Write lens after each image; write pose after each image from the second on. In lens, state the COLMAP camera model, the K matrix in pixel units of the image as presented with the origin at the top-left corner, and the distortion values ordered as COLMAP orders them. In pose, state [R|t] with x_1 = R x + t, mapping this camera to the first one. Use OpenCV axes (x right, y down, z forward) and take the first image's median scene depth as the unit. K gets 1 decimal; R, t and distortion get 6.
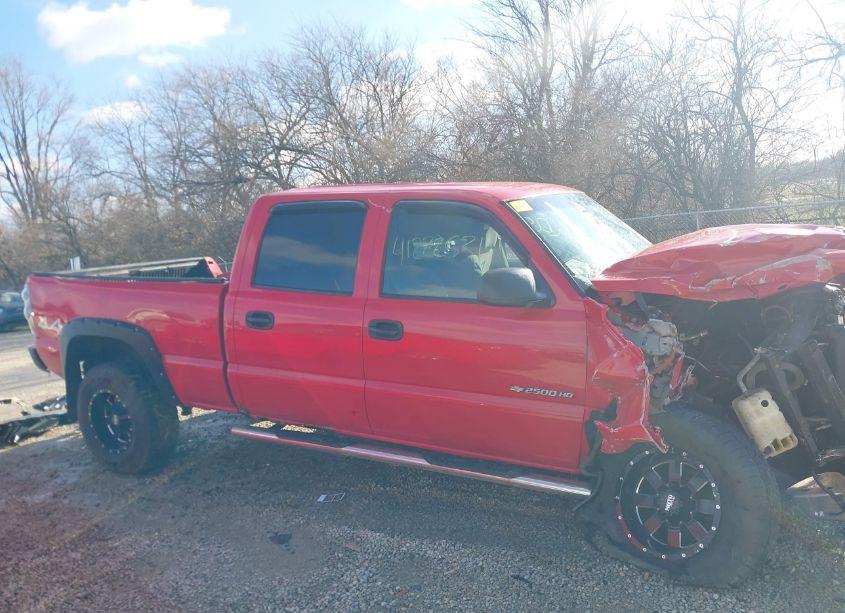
lens RADIAL K [[662.0, 0, 419.3], [0, 662.0, 310.0], [0, 0, 1]] dist [0.074370, -0.113262]
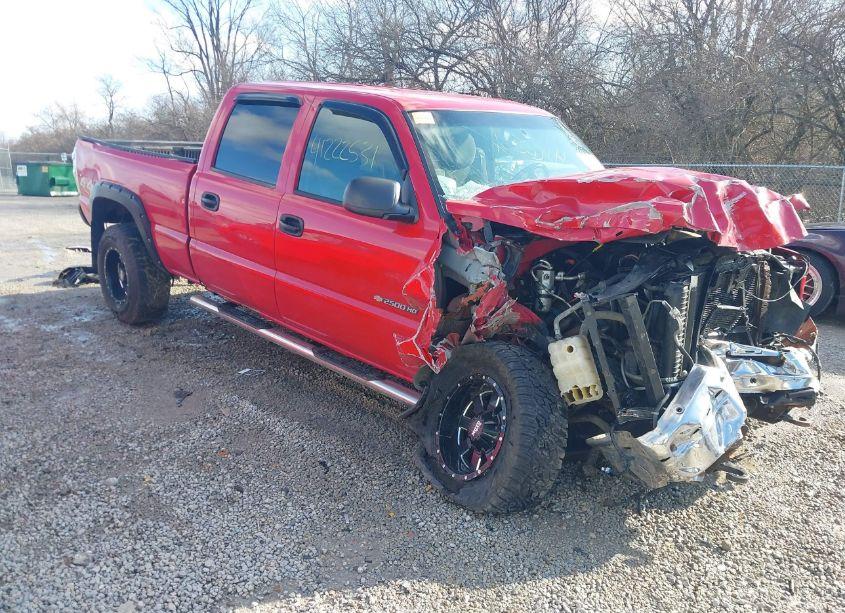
lens RADIAL K [[662.0, 0, 419.3], [0, 662.0, 310.0], [0, 0, 1]] dist [0.074370, -0.113262]
pose [[0.960665, 0.174250, -0.216240, 0.349355], [-0.146287, 0.979383, 0.139315, -0.012728], [0.236058, -0.102202, 0.966350, 0.014136]]
